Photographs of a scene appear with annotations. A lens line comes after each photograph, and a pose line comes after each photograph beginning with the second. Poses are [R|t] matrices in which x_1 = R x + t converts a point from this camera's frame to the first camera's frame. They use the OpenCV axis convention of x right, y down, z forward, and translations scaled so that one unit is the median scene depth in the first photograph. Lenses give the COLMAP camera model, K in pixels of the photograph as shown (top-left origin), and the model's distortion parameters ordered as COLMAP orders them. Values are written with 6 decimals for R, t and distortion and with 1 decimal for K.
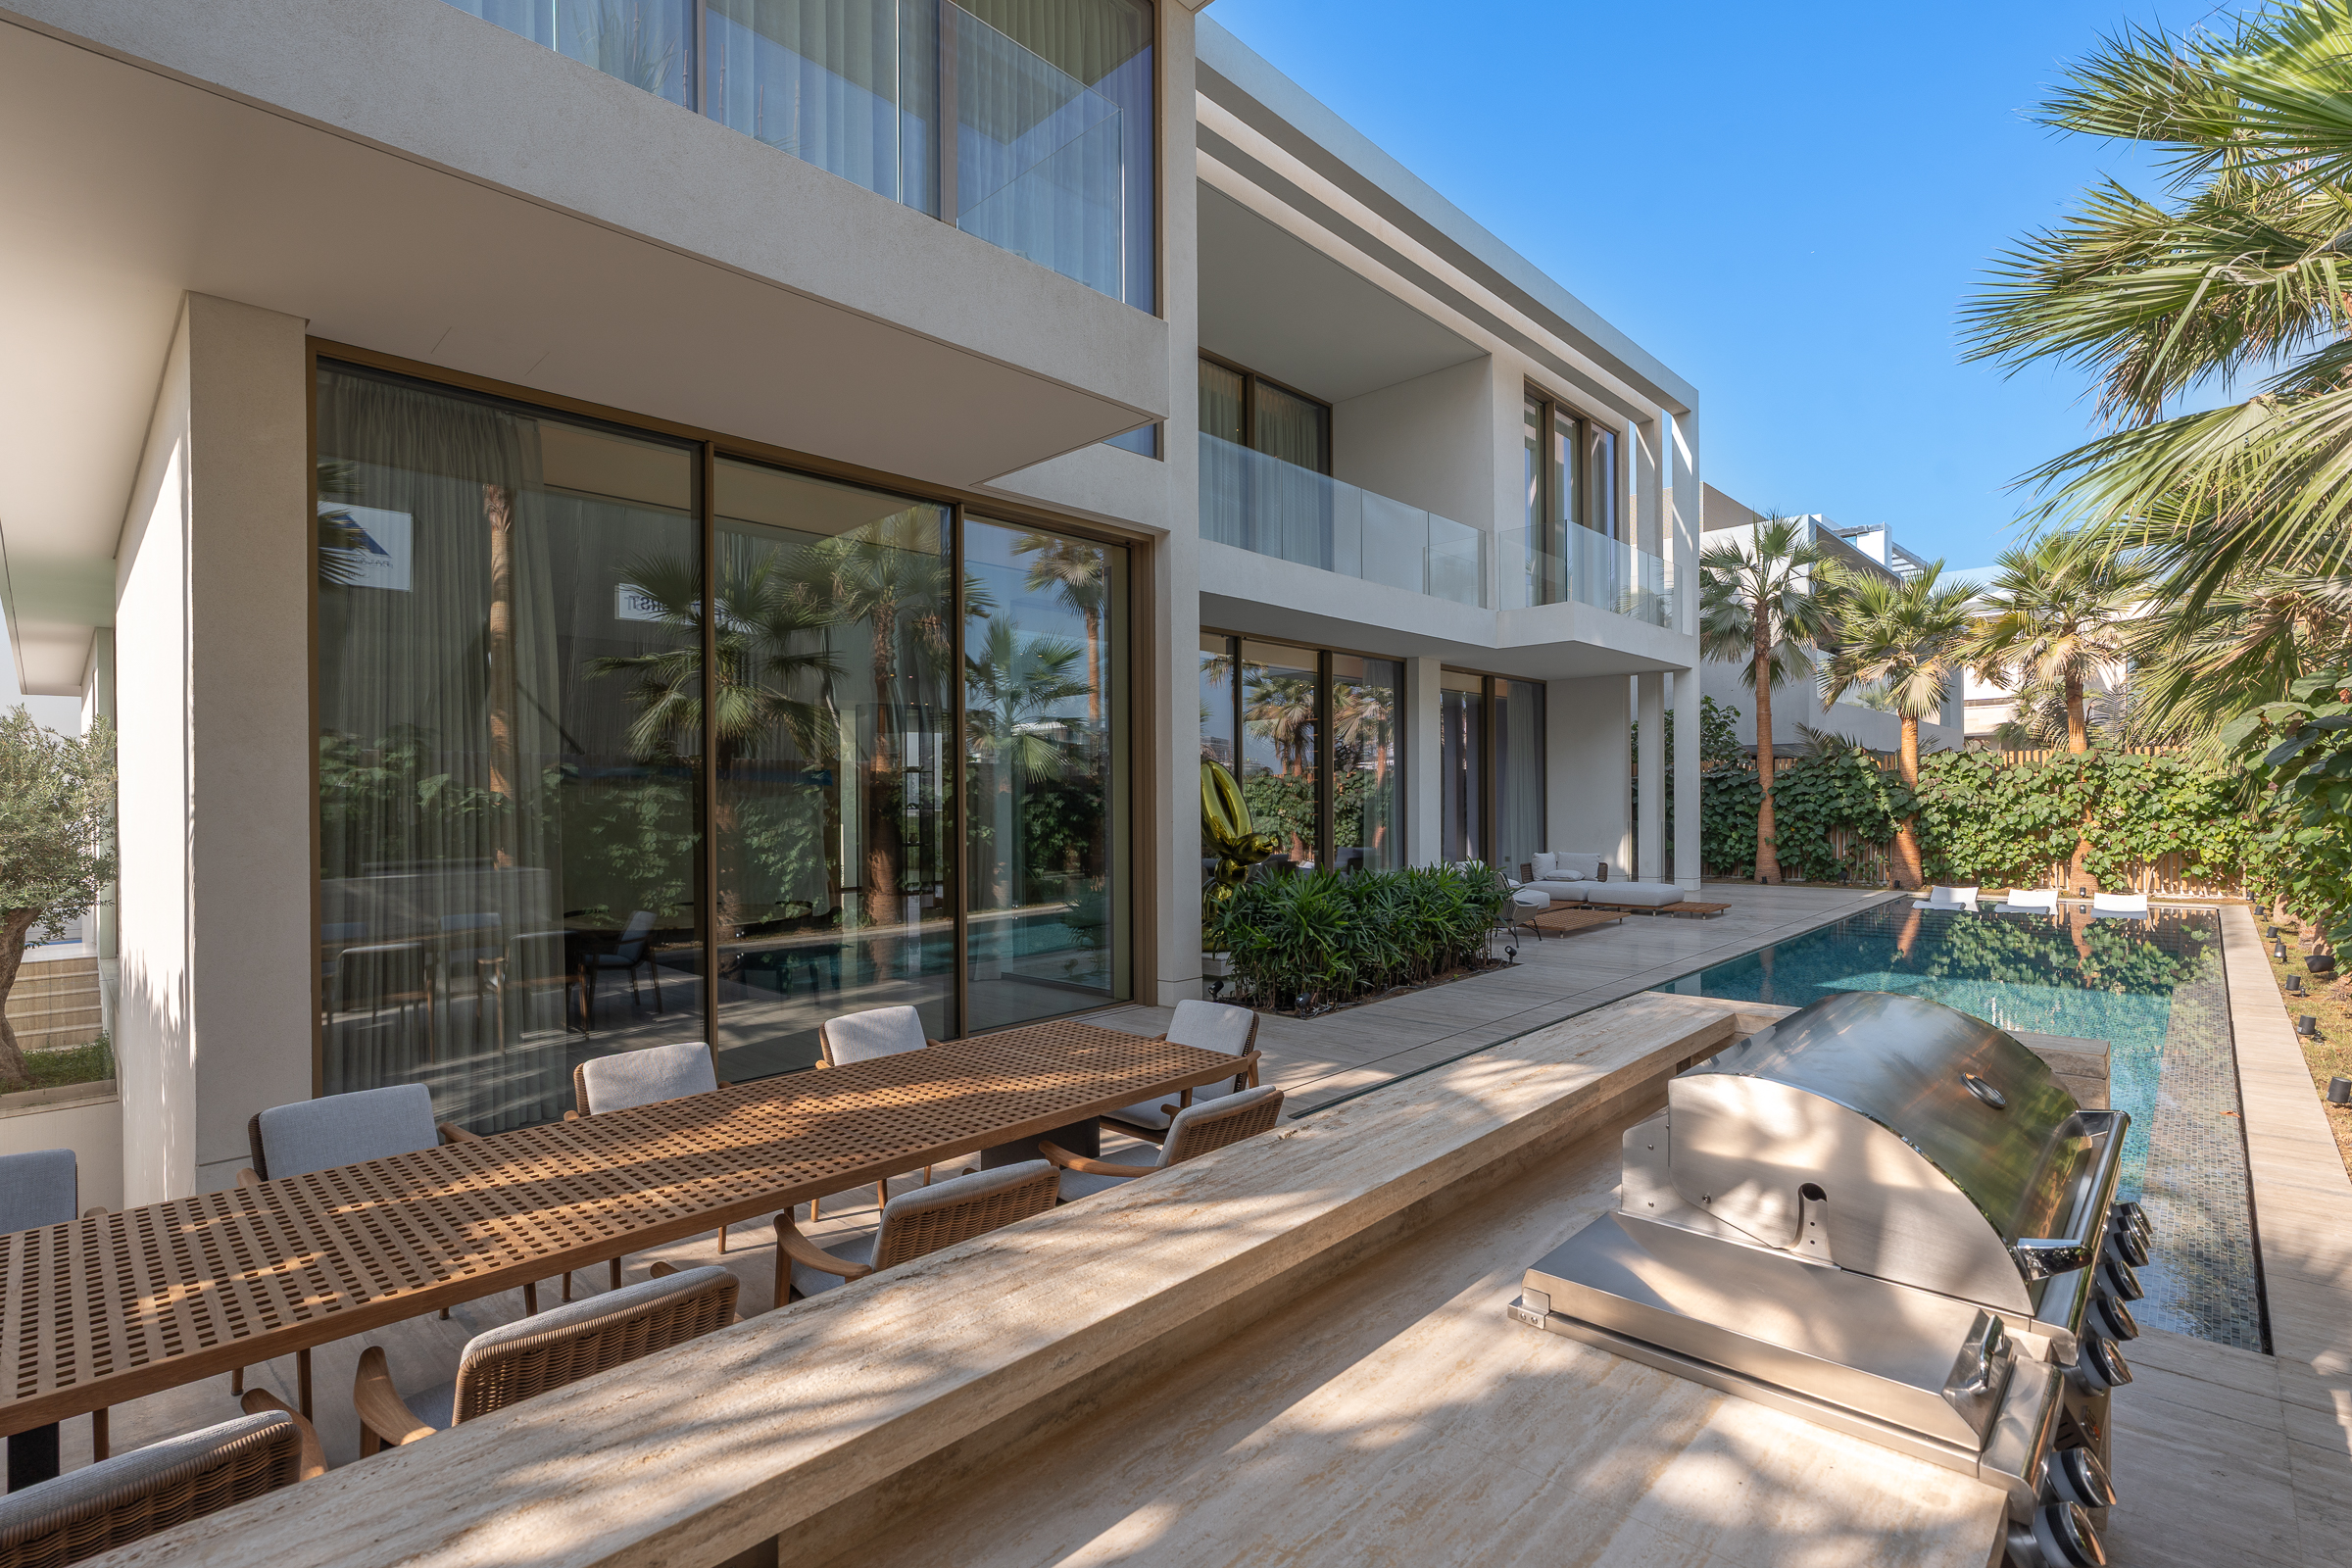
lens RADIAL K [[1077.1, 0, 1166.0], [0, 1077.1, 785.8], [0, 0, 1]] dist [0.000584, 0.003228]
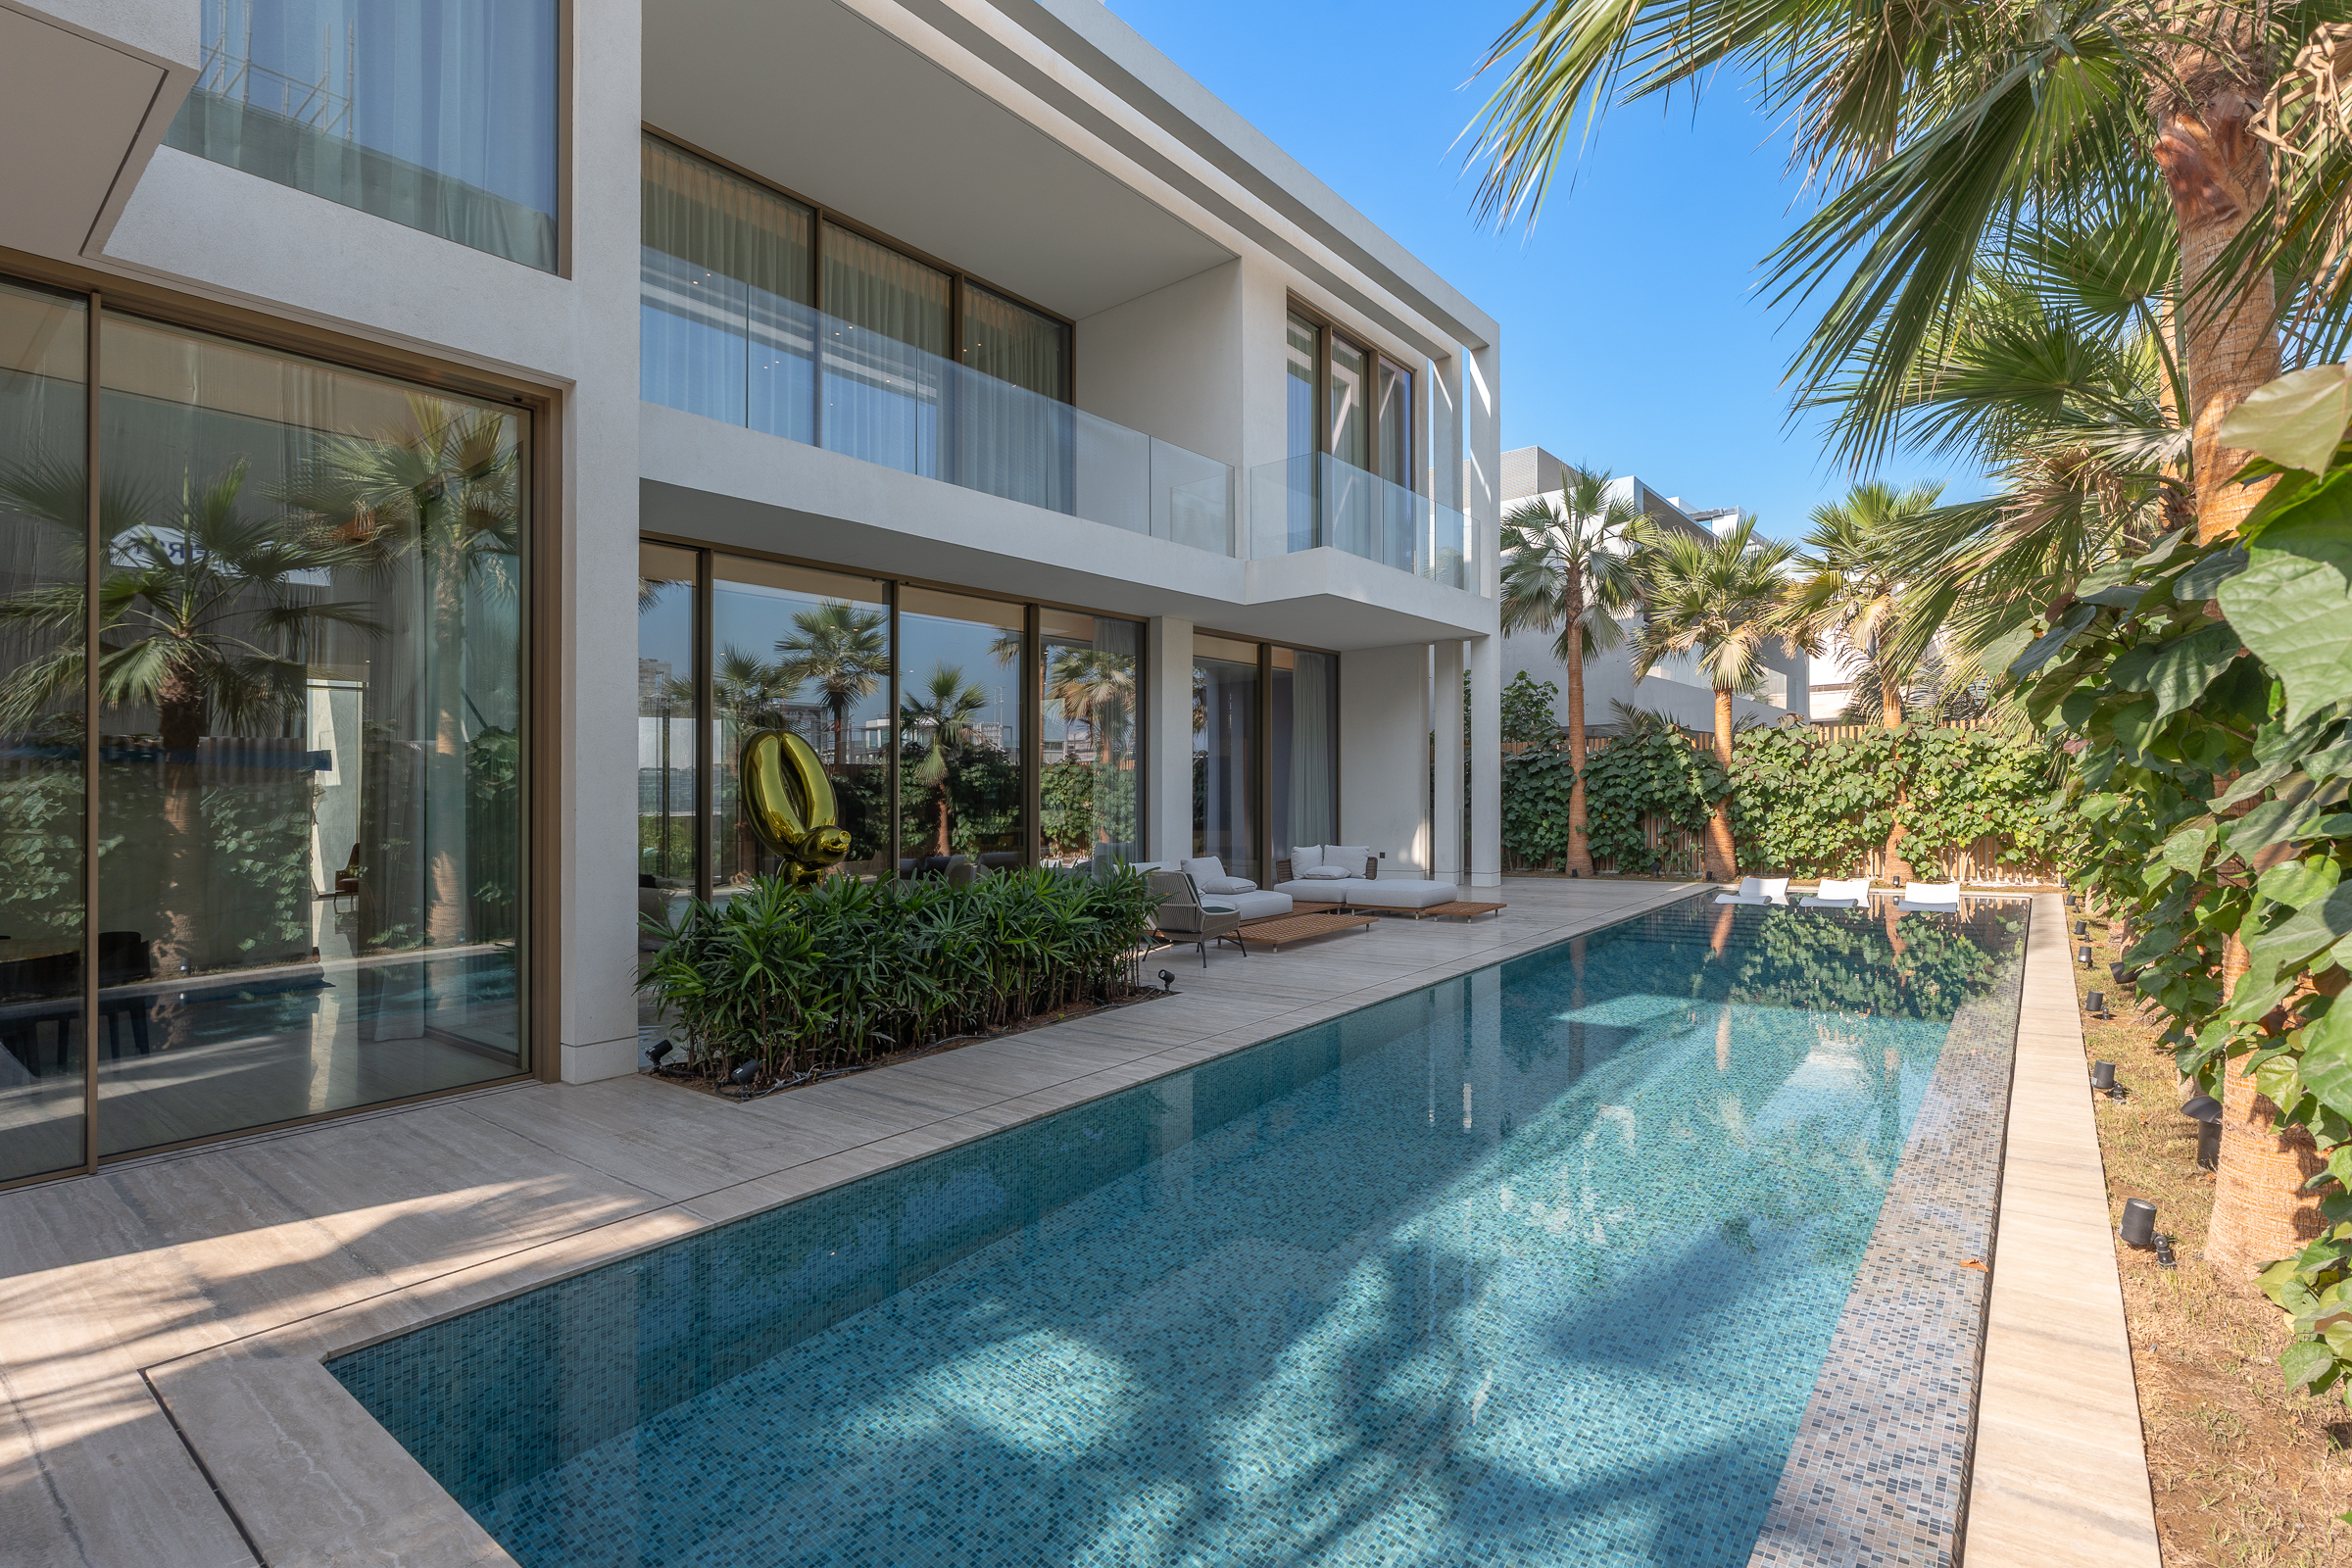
lens RADIAL K [[1077.1, 0, 1186.6], [0, 1077.1, 789.2], [0, 0, 1]] dist [0.000584, 0.003228]
pose [[0.995712, -0.008772, 0.092090, 0.169272], [0.008203, 0.999945, 0.006553, 0.010192], [-0.092142, -0.005770, 0.995729, 0.151861]]
